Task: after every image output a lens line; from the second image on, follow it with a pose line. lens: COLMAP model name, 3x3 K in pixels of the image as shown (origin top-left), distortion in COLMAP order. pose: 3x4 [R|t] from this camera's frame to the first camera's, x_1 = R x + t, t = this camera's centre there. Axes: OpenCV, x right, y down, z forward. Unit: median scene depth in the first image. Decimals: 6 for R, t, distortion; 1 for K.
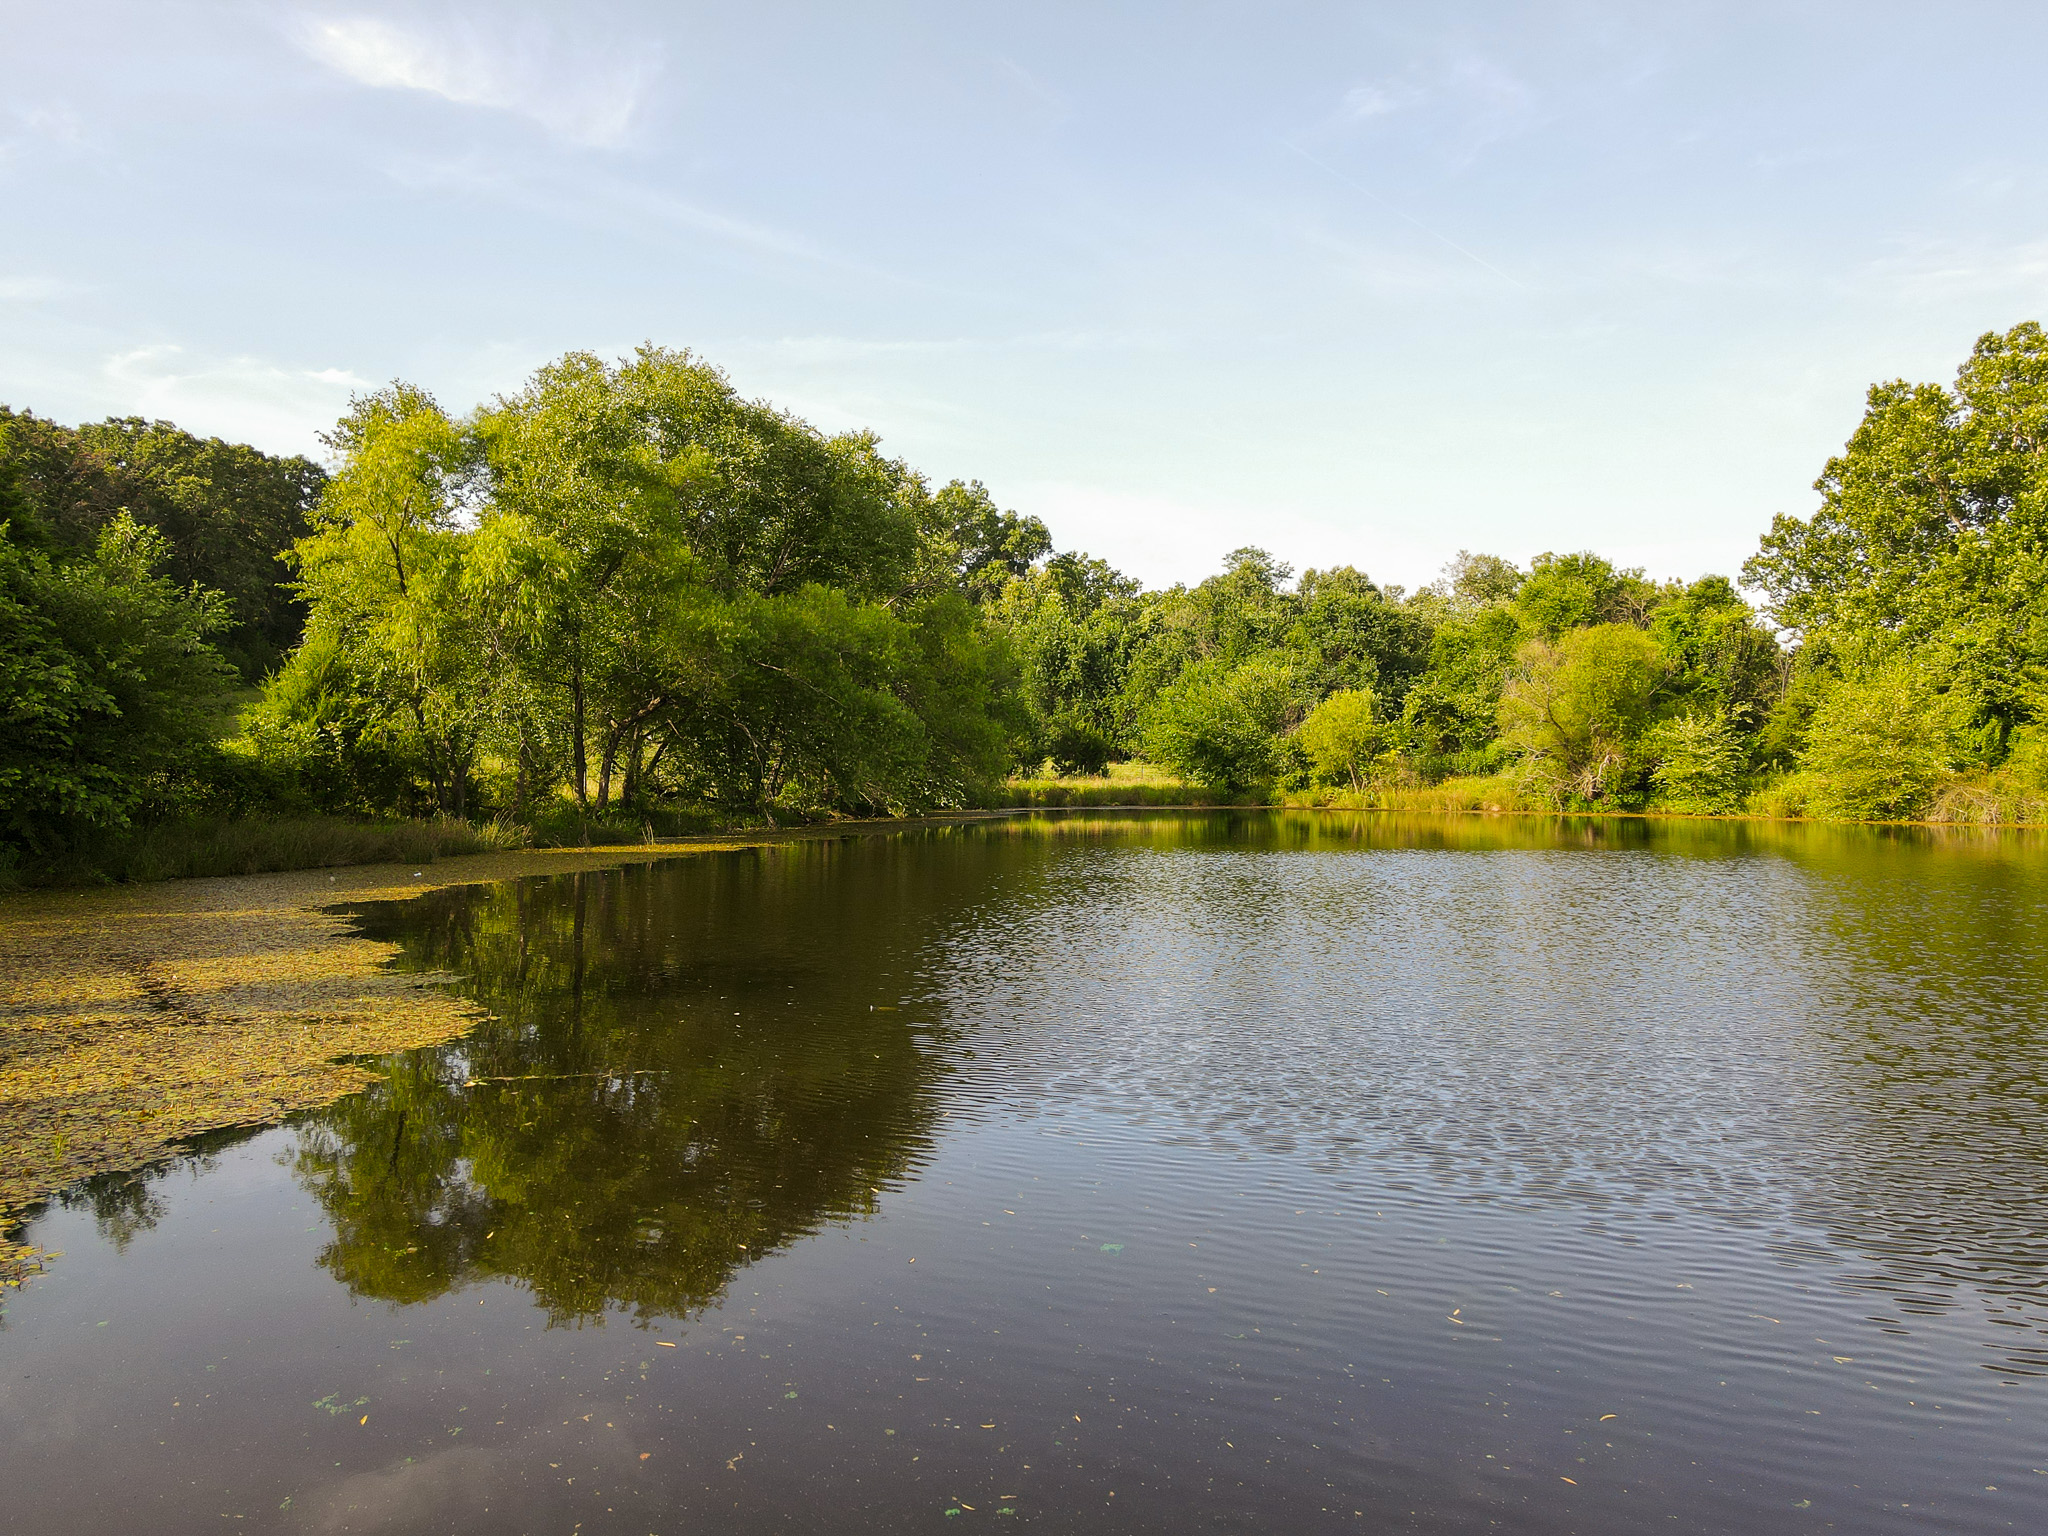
lens RADIAL K [[1490.9, 0, 1020.8], [0, 1490.9, 756.9], [0, 0, 1]] dist [-0.007323, 0.030251]
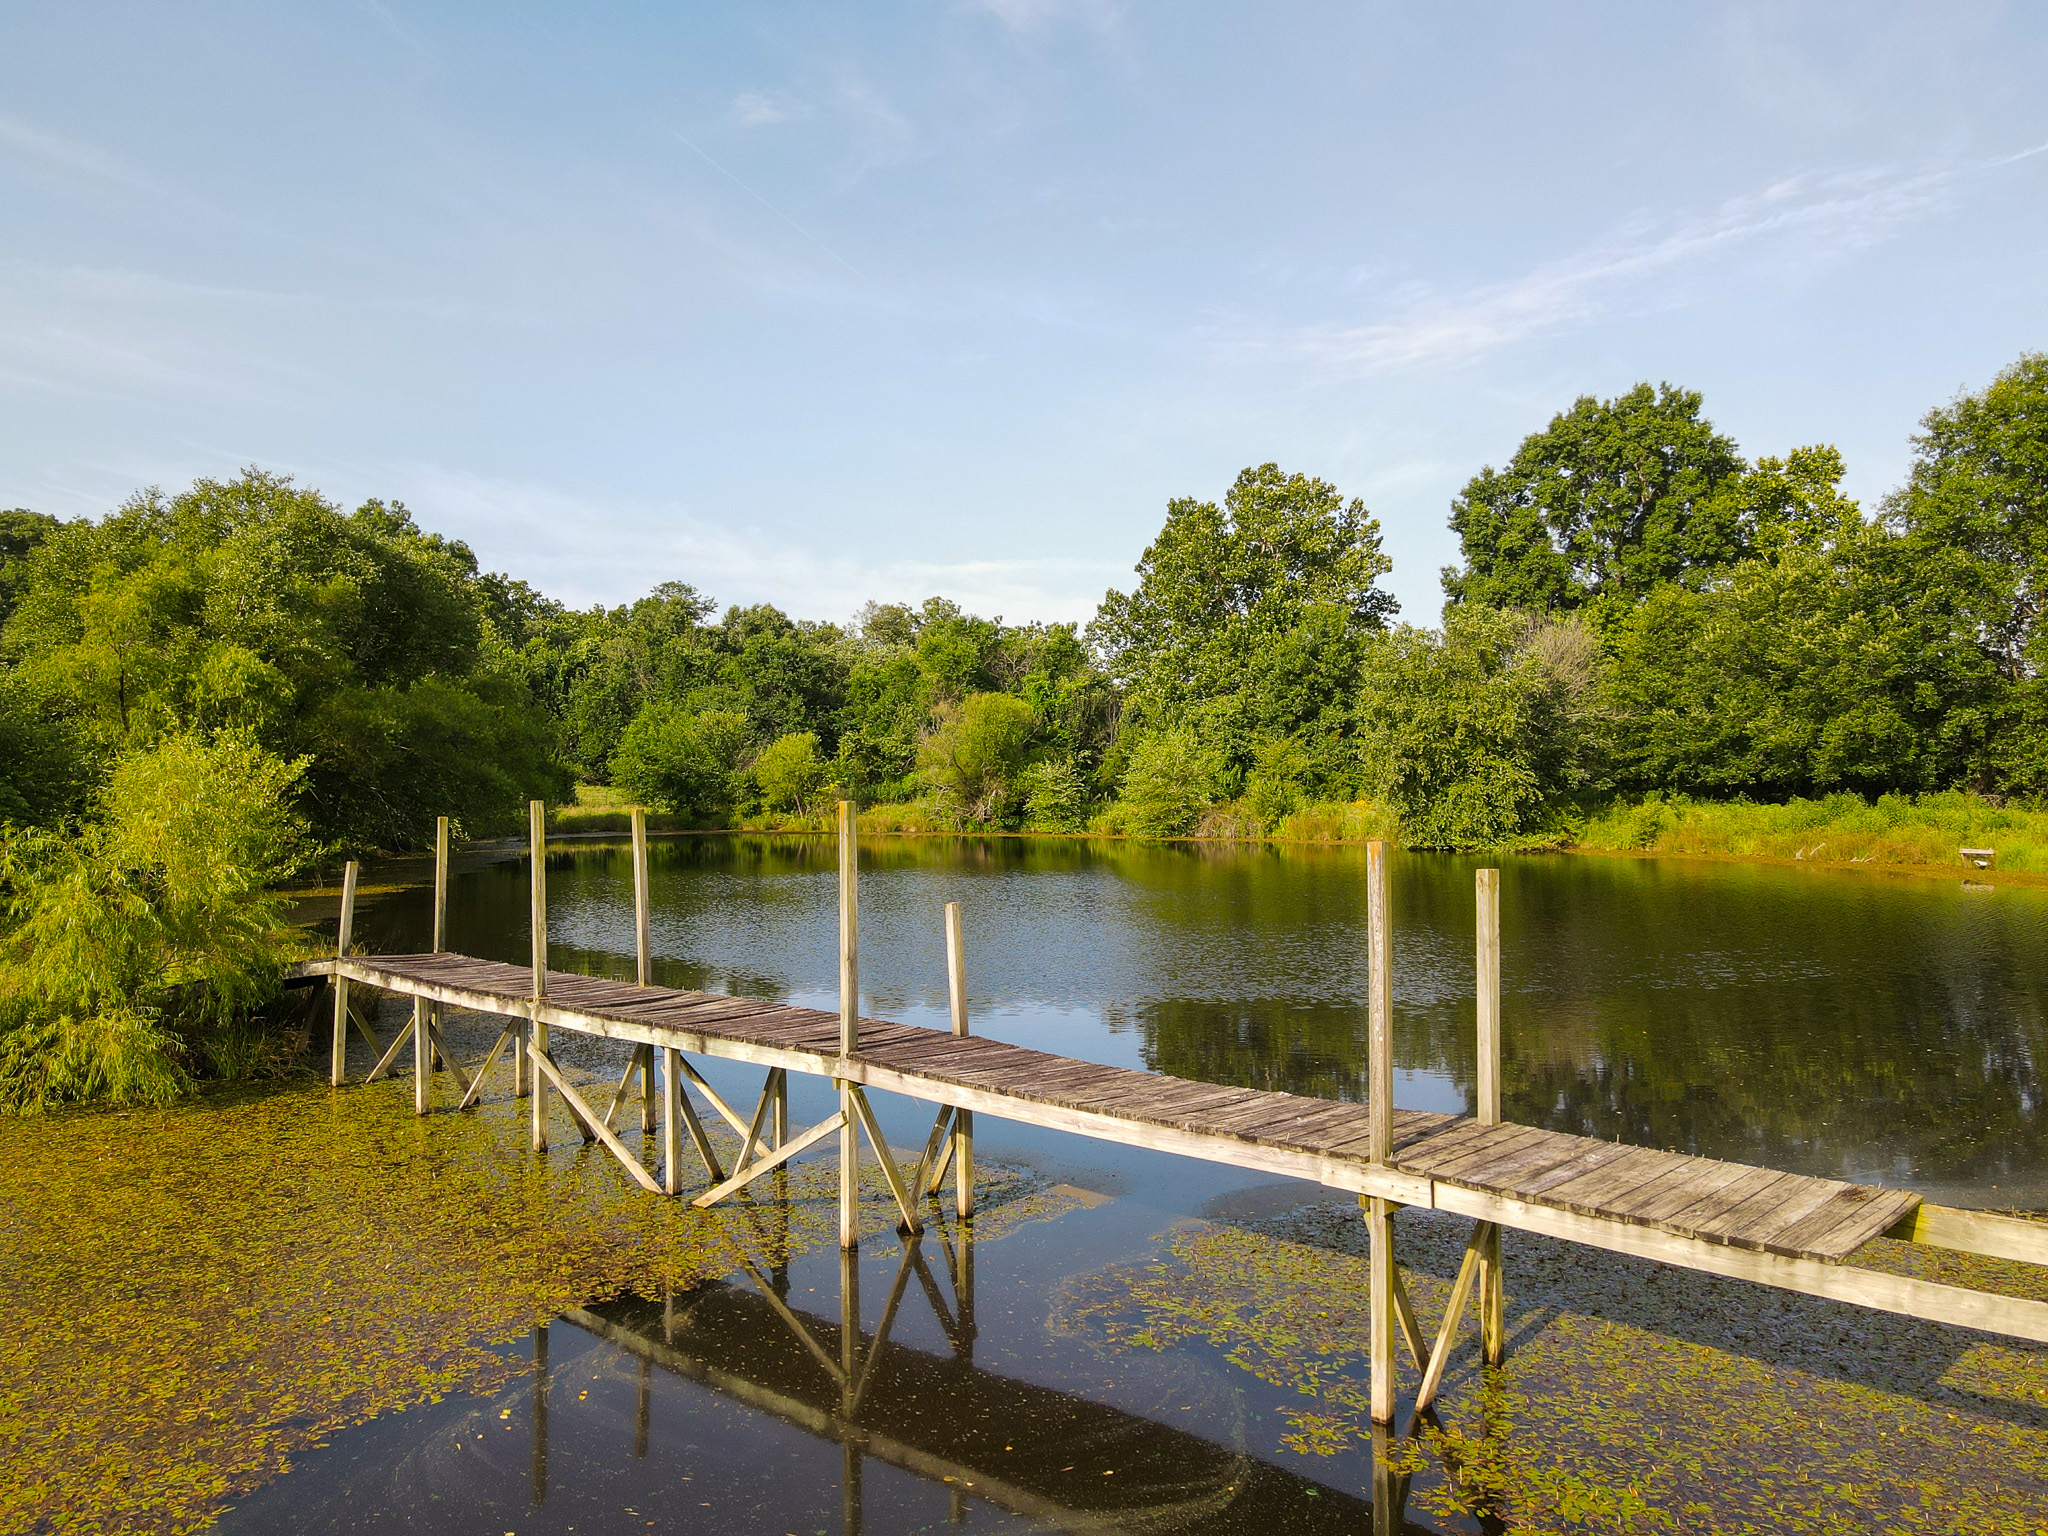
lens RADIAL K [[1490.9, 0, 1020.8], [0, 1490.9, 756.9], [0, 0, 1]] dist [-0.007323, 0.030251]
pose [[0.919196, -0.004636, 0.393773, -0.088183], [0.005284, 0.999986, -0.000563, -0.023545], [-0.393765, 0.002598, 0.919208, -0.190175]]
